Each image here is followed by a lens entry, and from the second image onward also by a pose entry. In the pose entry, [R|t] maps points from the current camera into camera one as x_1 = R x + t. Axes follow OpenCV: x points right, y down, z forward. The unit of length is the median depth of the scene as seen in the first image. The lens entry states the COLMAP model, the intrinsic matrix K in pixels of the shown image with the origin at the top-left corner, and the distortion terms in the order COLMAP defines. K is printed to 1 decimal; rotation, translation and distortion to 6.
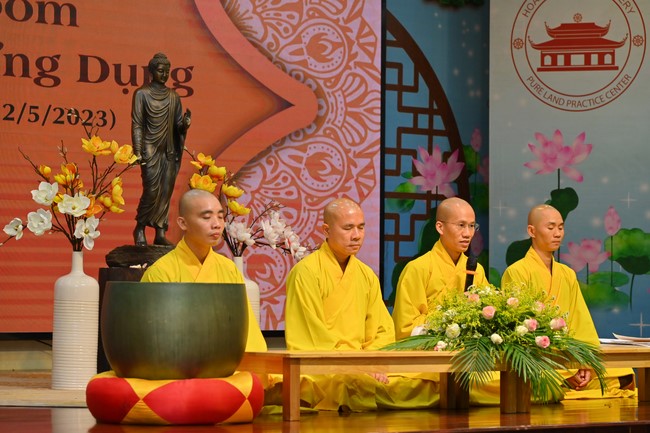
lens RADIAL K [[2137.3, 0, 325.0], [0, 2137.3, 216.5], [0, 0, 1]] dist [0.013258, -1.066645]
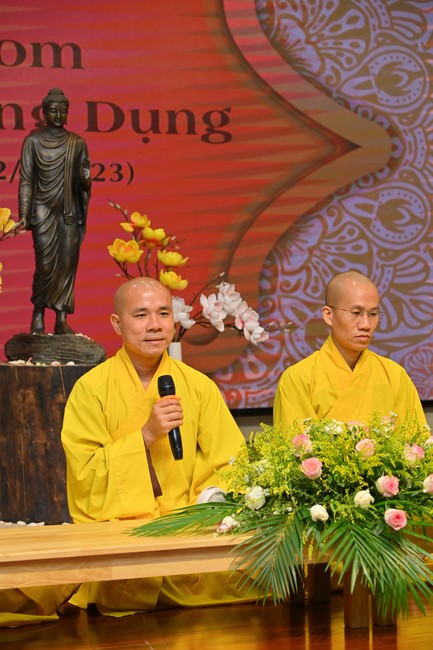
lens RADIAL K [[1626.4, 0, 216.5], [0, 1626.4, 325.0], [0, 0, 1]] dist [0.051792, 0.065622]
pose [[0.960209, -0.018745, -0.278653, 0.114401], [0.032776, 0.998414, 0.045776, -0.011743], [0.277353, -0.053088, 0.959300, 0.343289]]
